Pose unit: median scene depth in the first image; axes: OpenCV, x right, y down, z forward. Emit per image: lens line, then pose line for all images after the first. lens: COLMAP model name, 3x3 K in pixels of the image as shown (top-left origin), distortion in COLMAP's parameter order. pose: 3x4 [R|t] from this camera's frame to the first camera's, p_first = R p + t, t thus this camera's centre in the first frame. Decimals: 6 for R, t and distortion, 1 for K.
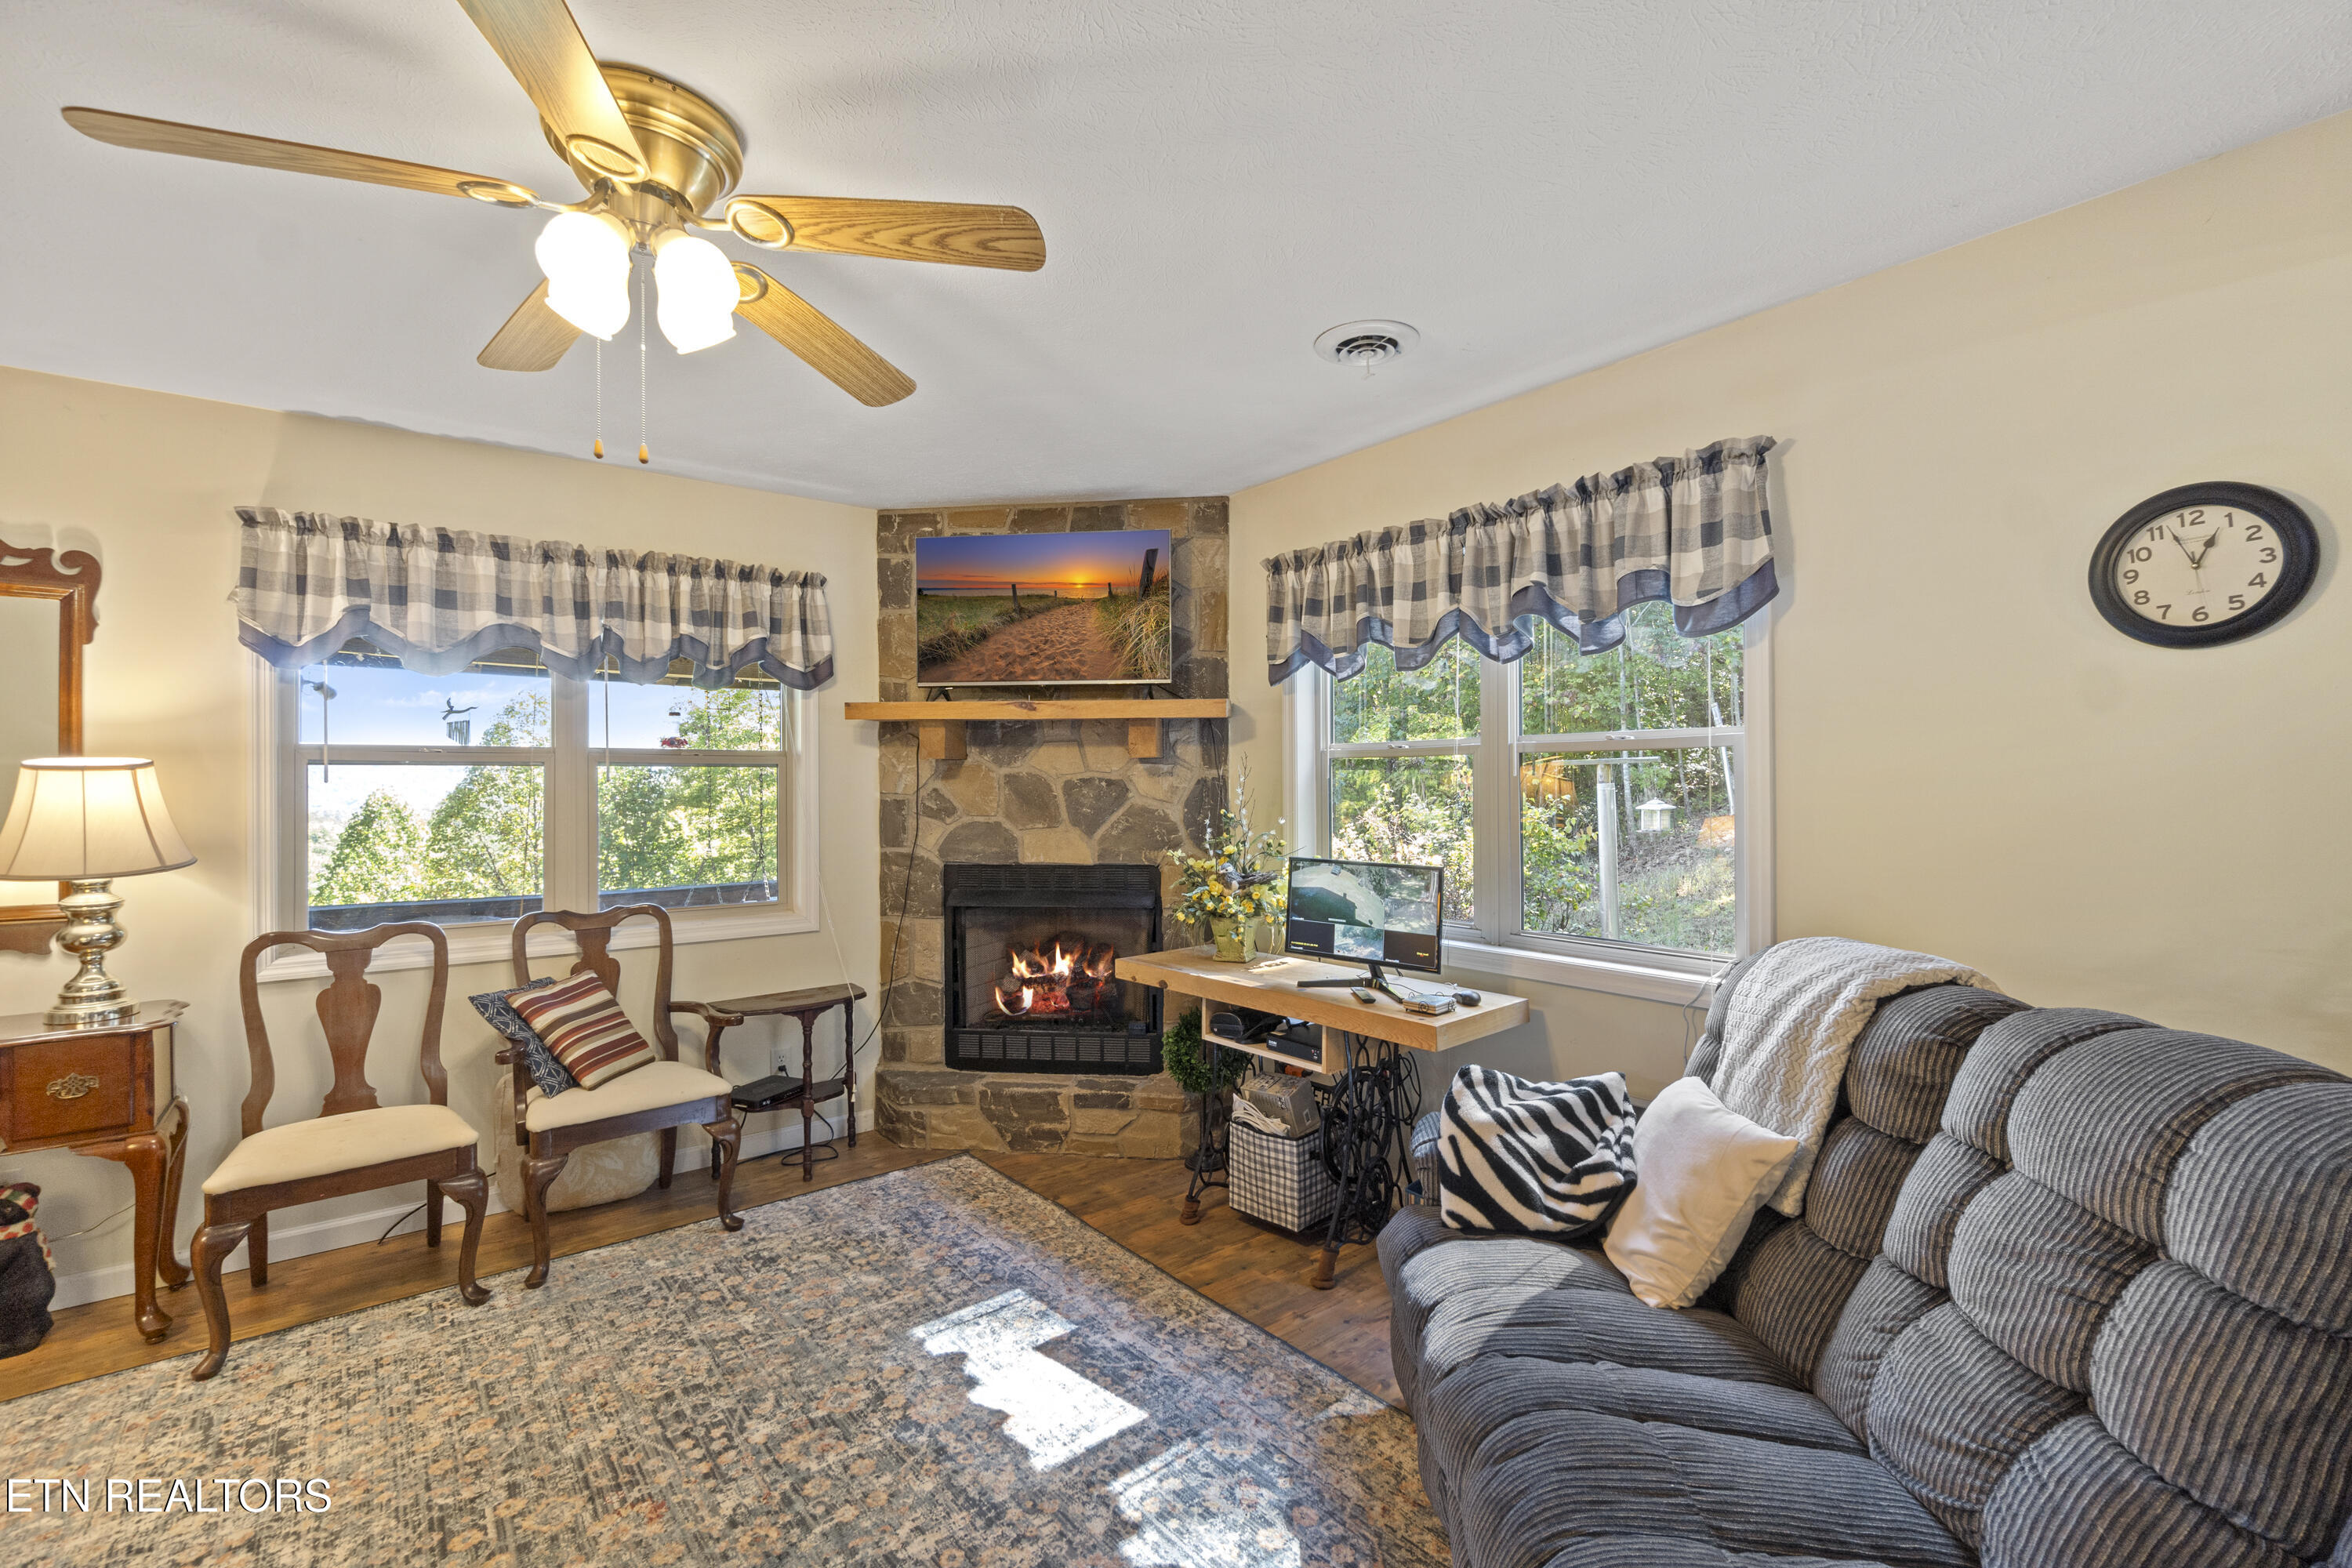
lens RADIAL K [[1020.1, 0, 1177.5], [0, 1020.1, 780.2], [0, 0, 1]] dist [-0.004344, -0.000959]
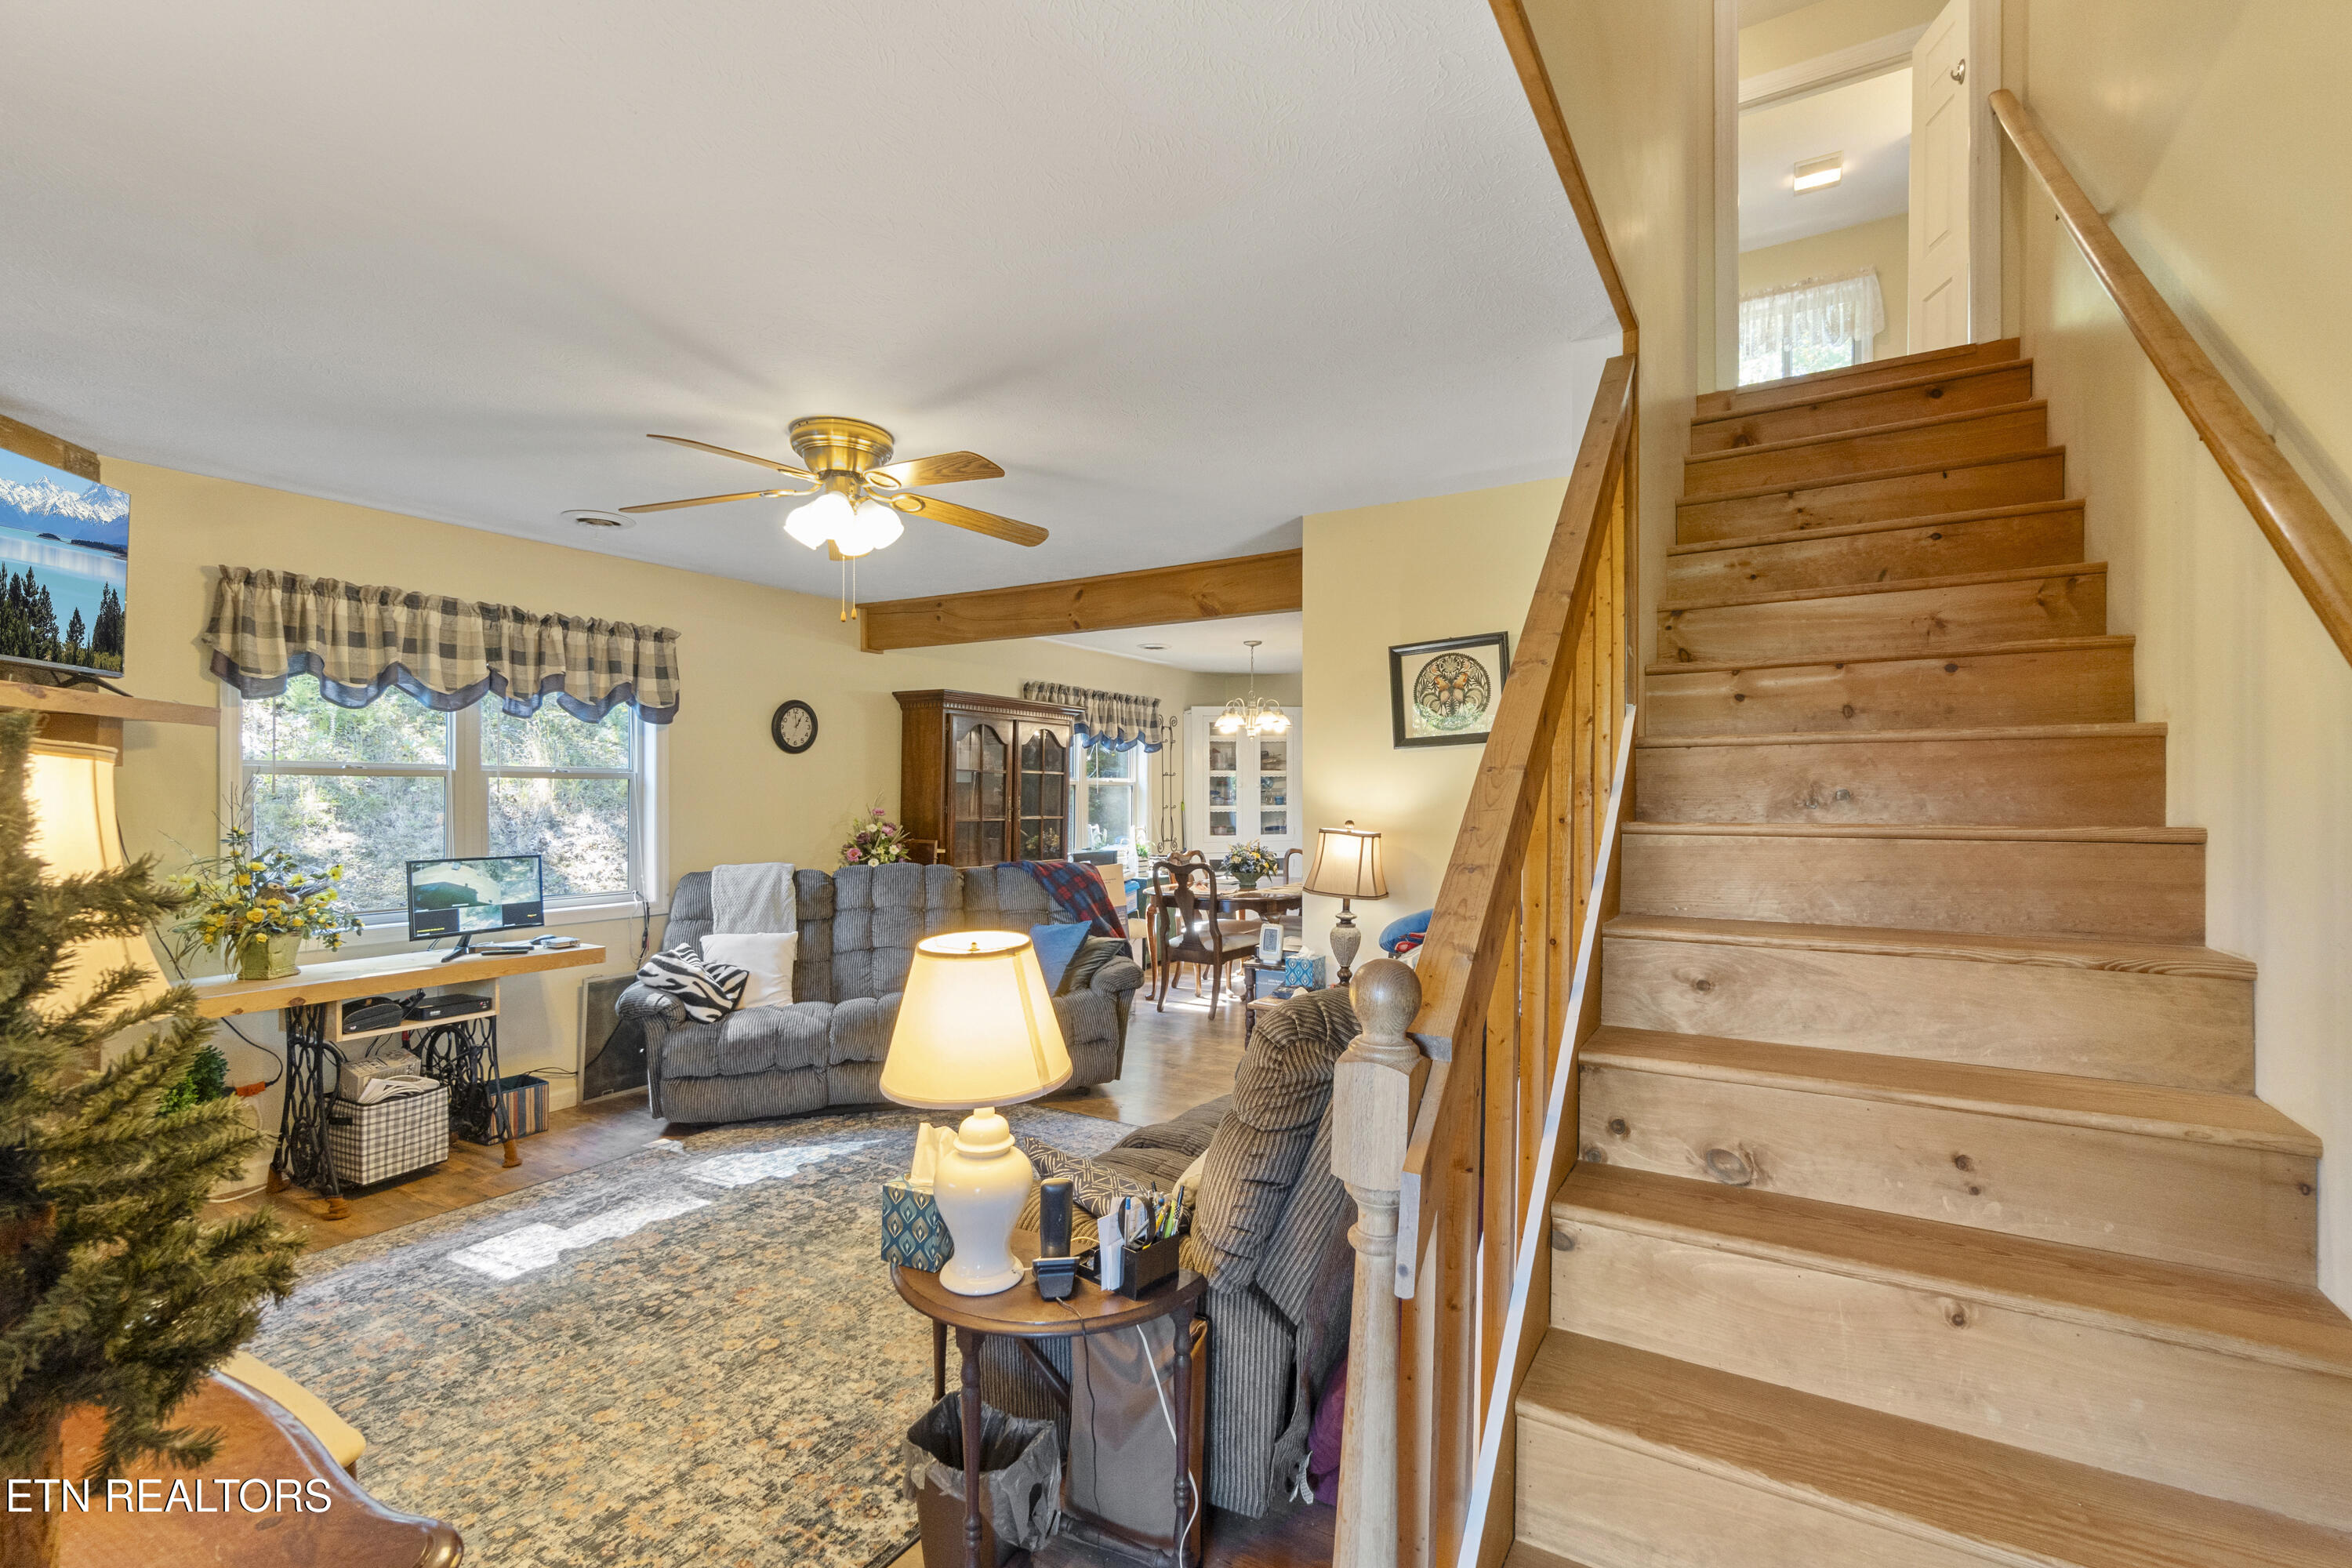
lens RADIAL K [[1020.1, 0, 1175.0], [0, 1020.1, 796.5], [0, 0, 1]] dist [-0.004344, -0.000959]
pose [[-0.337140, -0.004868, 0.941442, -1.427070], [-0.015506, 0.999880, -0.000383, -0.014248], [-0.941327, -0.014727, -0.337175, 0.613186]]
